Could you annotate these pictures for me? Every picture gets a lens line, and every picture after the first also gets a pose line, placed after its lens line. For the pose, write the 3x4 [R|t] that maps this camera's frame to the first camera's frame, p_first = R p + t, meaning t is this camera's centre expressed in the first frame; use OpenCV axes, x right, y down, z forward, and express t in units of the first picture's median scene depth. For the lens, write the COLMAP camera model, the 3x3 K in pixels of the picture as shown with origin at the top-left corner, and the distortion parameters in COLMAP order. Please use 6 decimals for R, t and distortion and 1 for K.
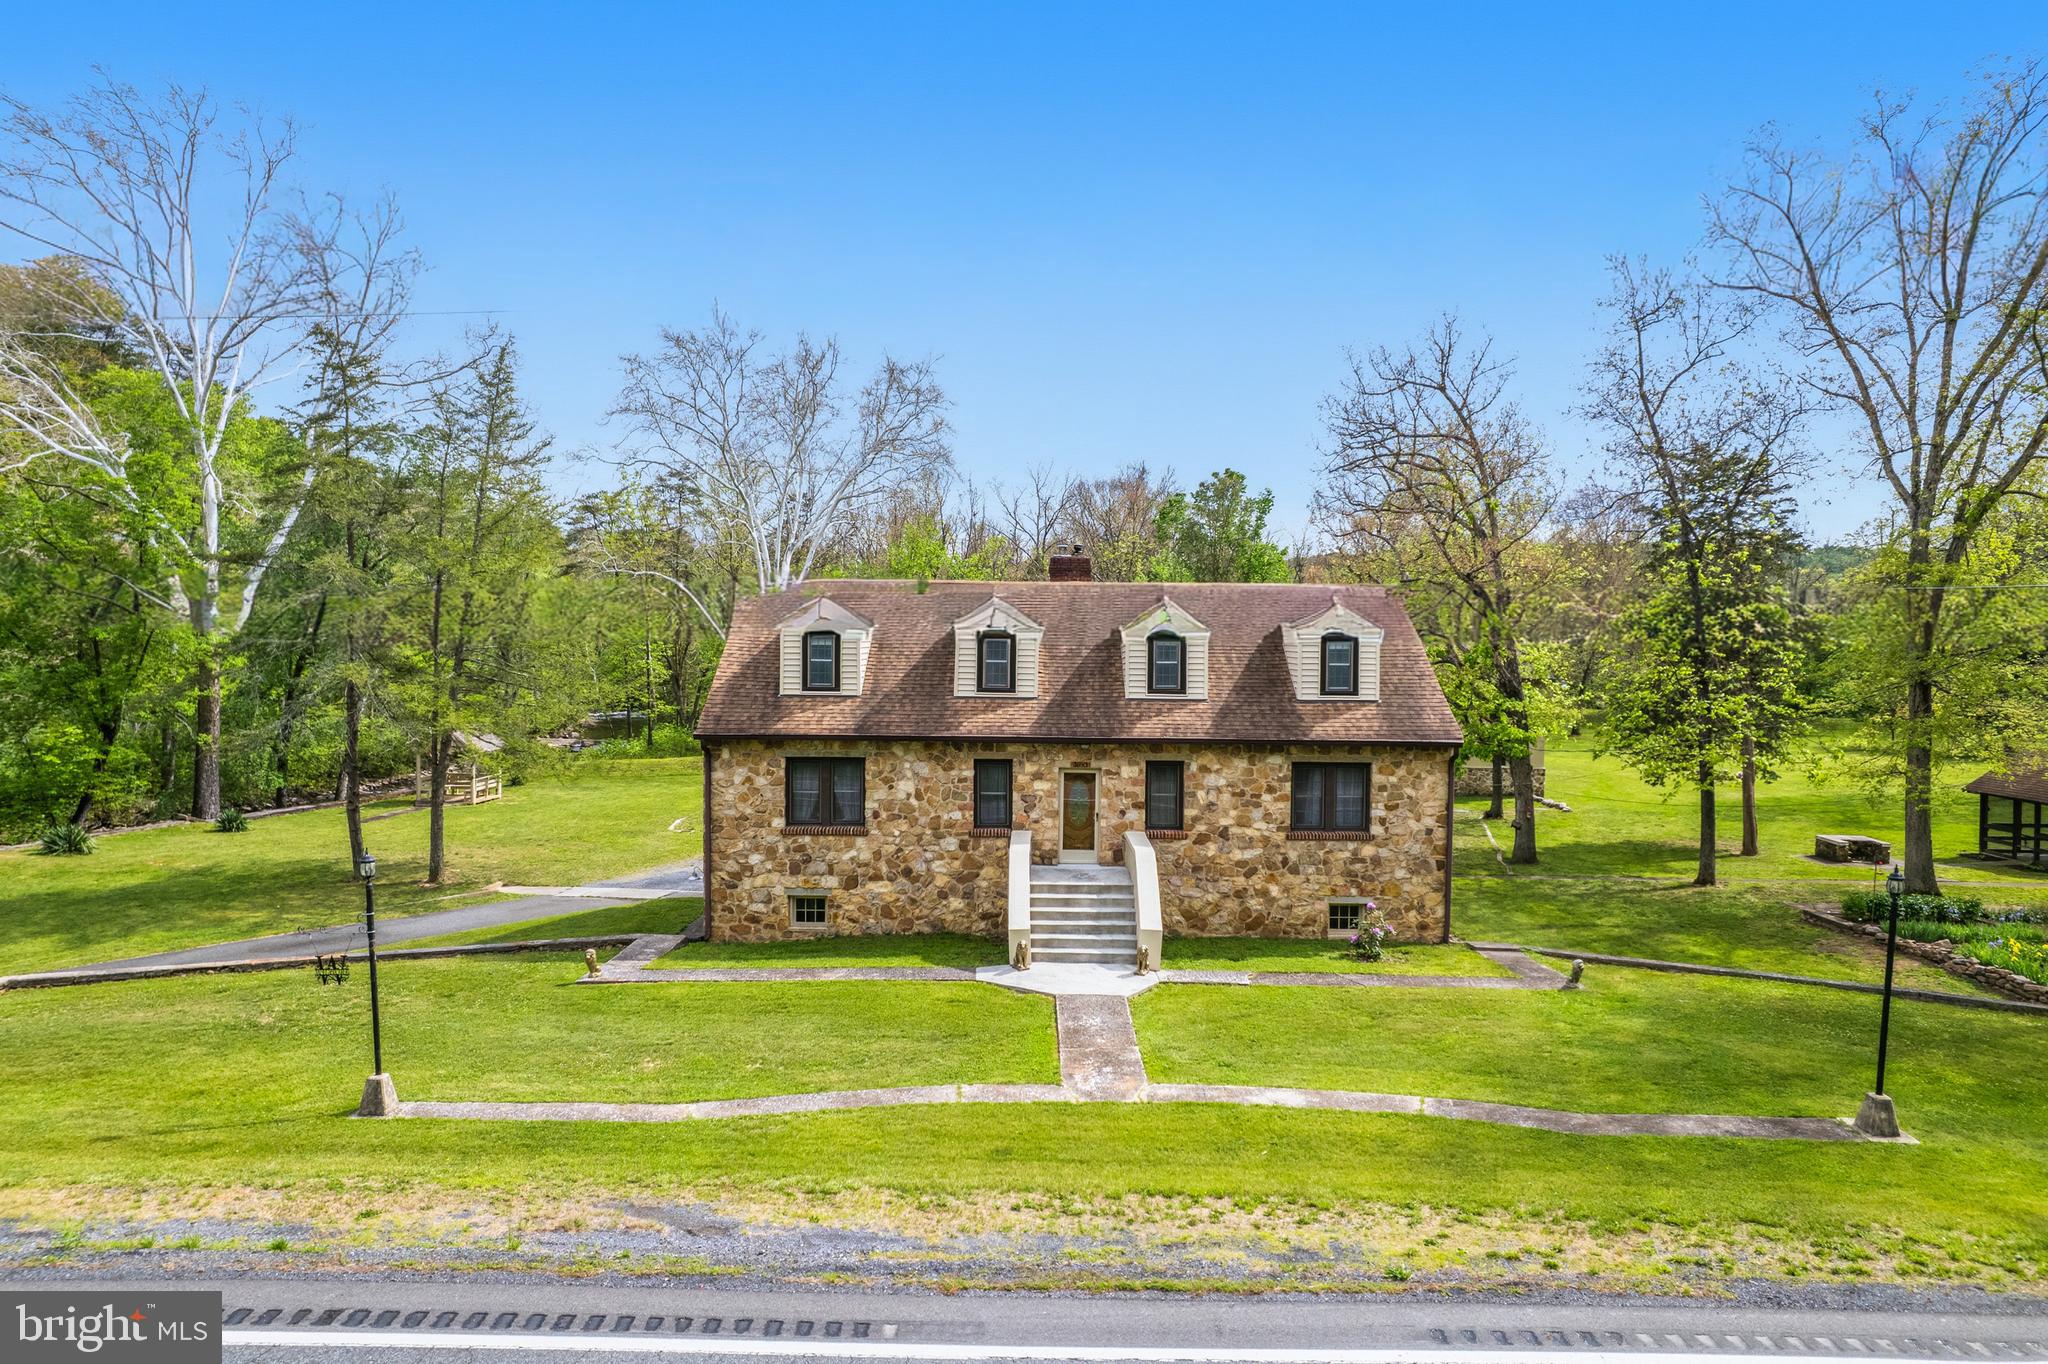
lens RADIAL K [[1323.7, 0, 992.4], [0, 1323.7, 706.9], [0, 0, 1]] dist [-0.068330, 0.050504]
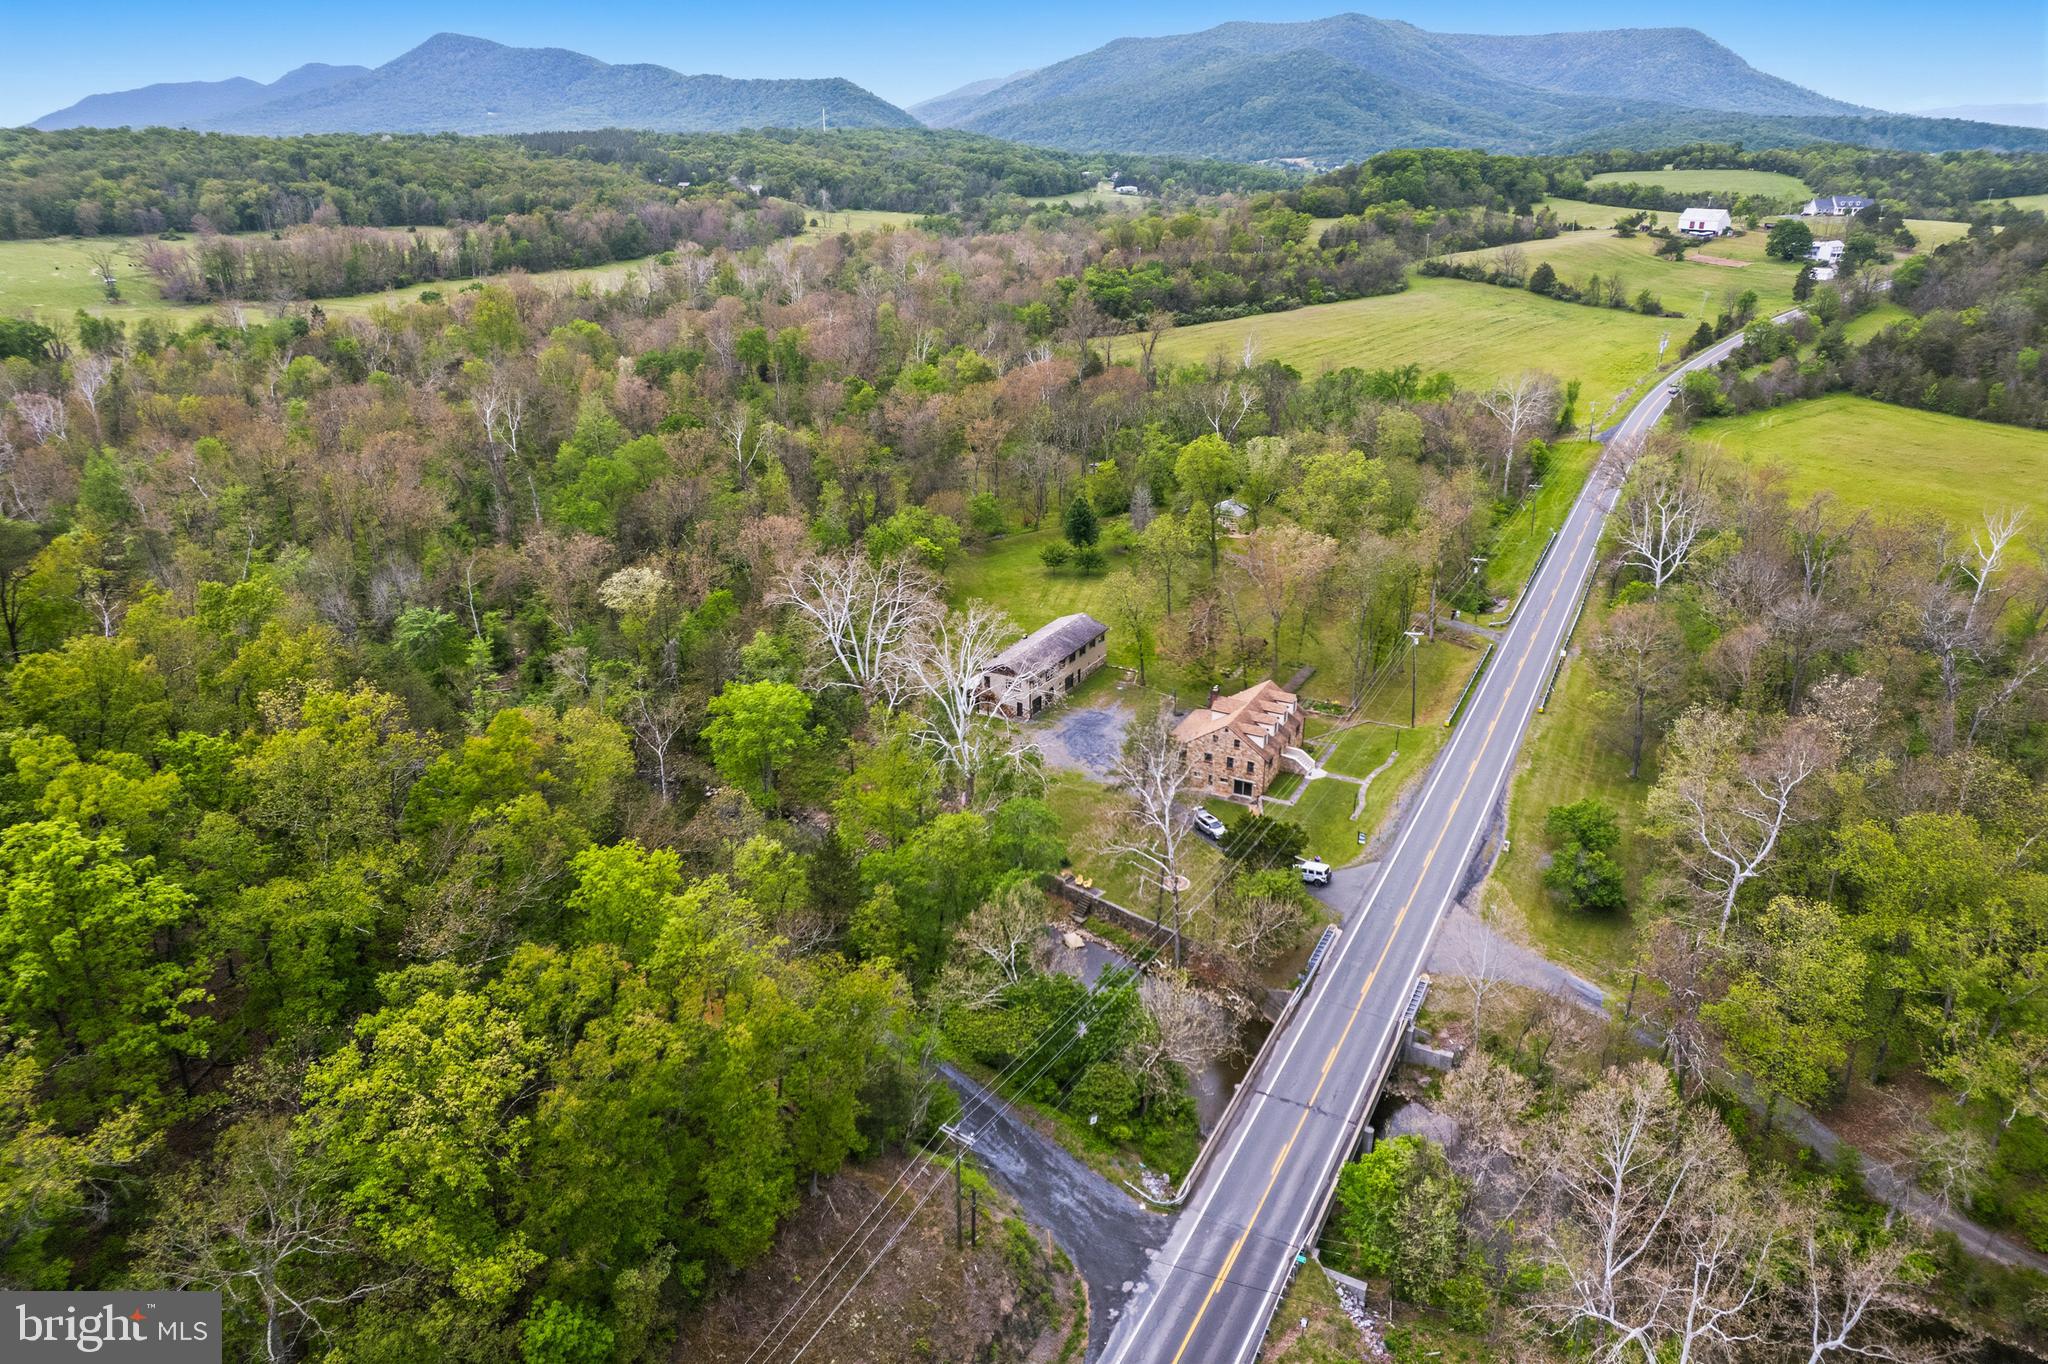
lens RADIAL K [[1323.7, 0, 1029.8], [0, 1323.7, 685.3], [0, 0, 1]] dist [-0.068330, 0.050504]
pose [[0.462303, -0.347628, 0.815739, -5.062692], [0.047893, 0.928396, 0.368494, -2.353560], [-0.885428, -0.131288, 0.445849, -0.550910]]
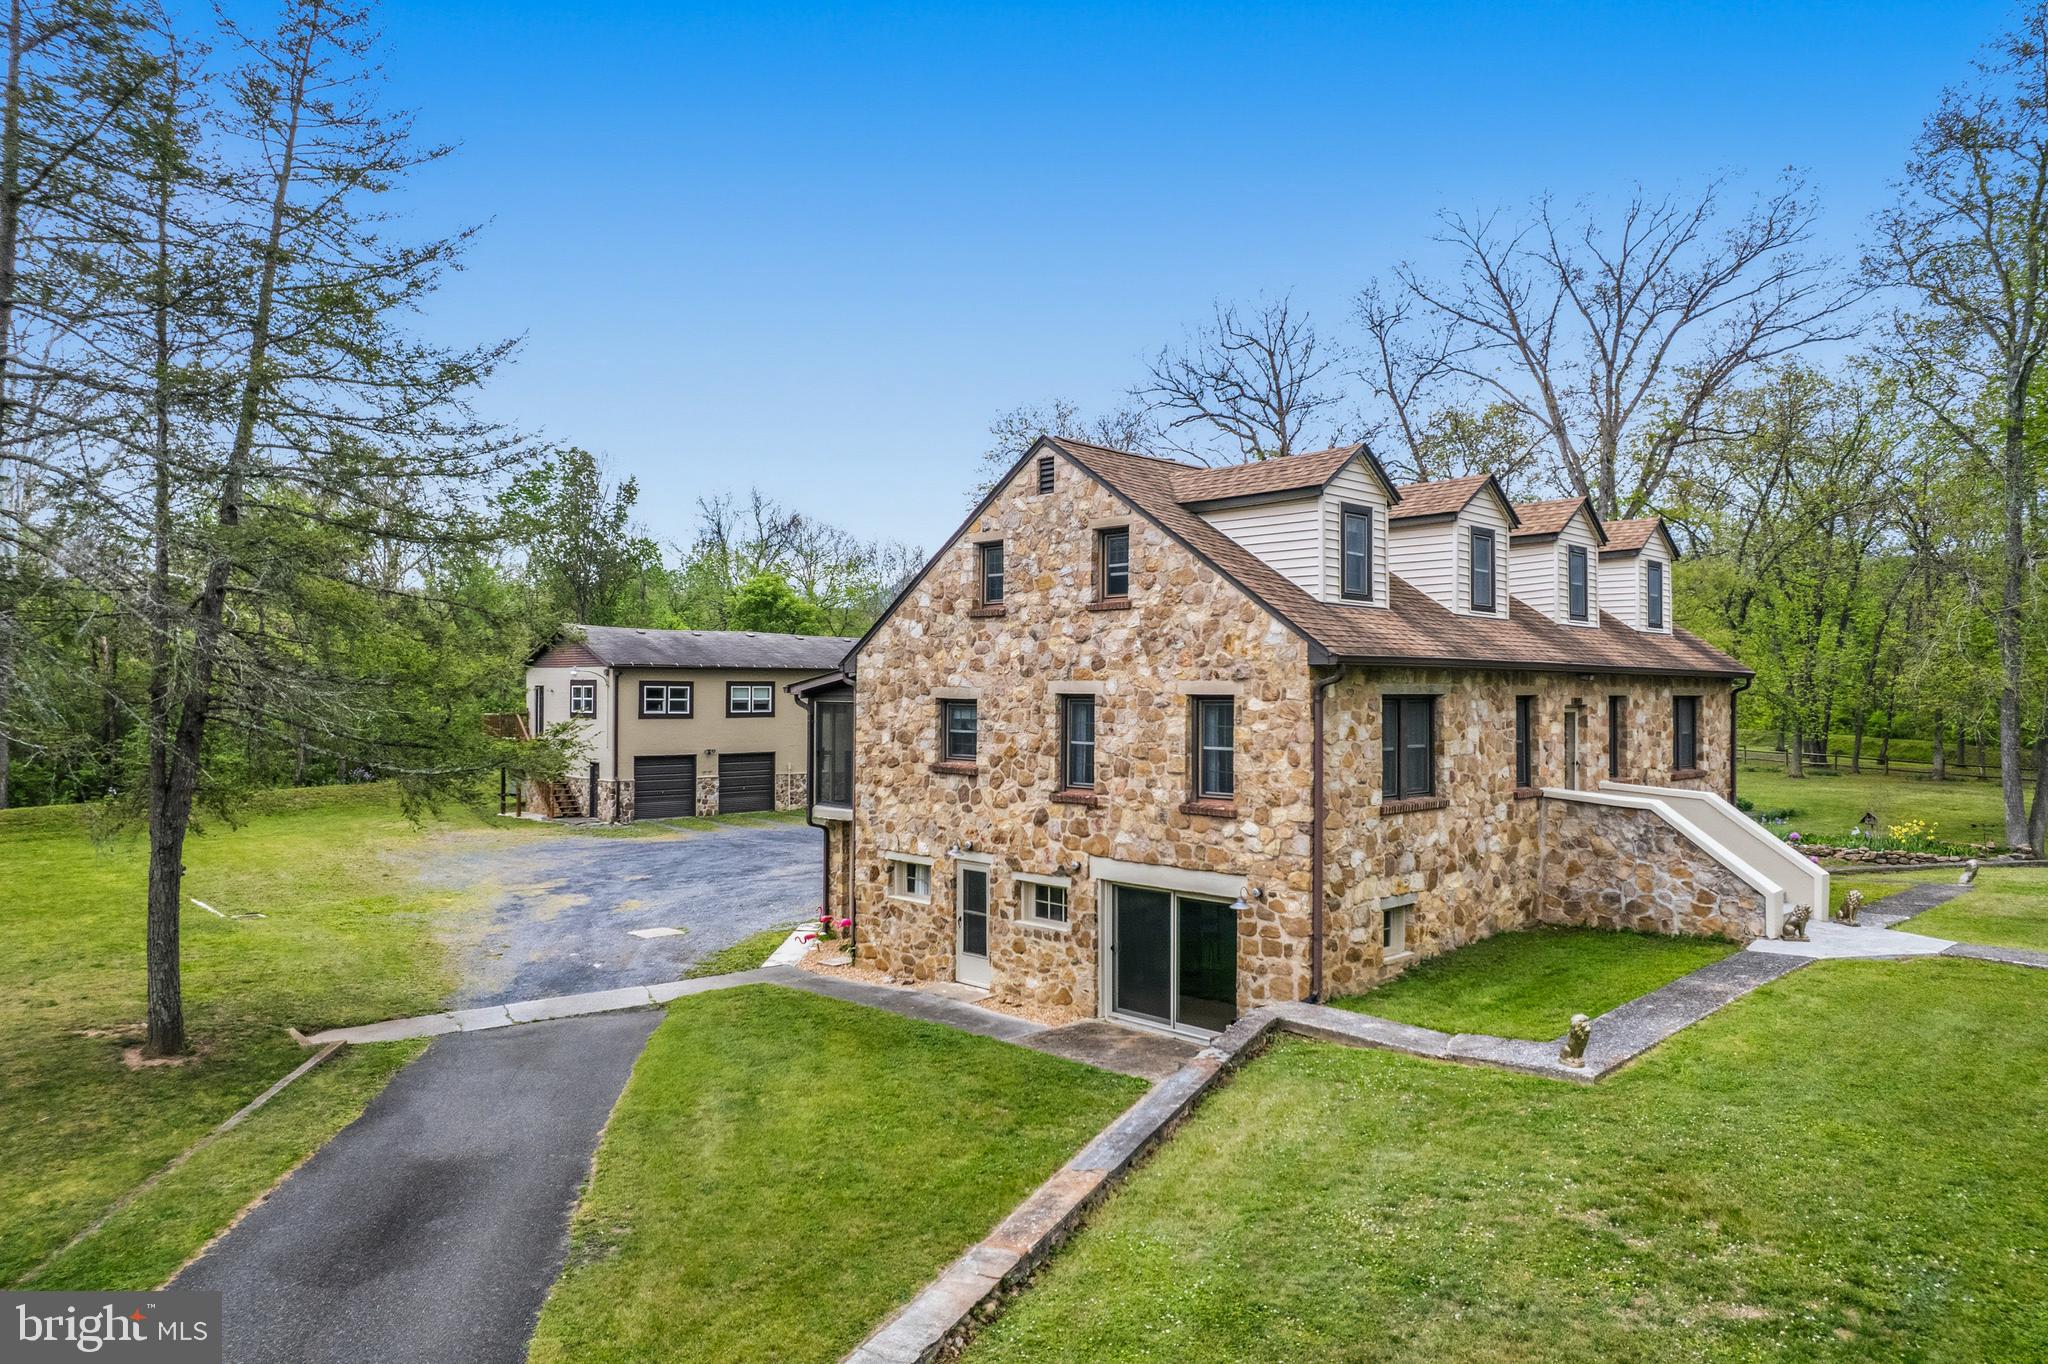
lens RADIAL K [[1323.7, 0, 1006.2], [0, 1323.7, 694.2], [0, 0, 1]] dist [-0.068330, 0.050504]
pose [[0.723295, -0.007679, 0.690496, -0.737308], [0.037839, 0.998877, -0.028528, 0.048917], [-0.689502, 0.046762, 0.722773, 0.660559]]
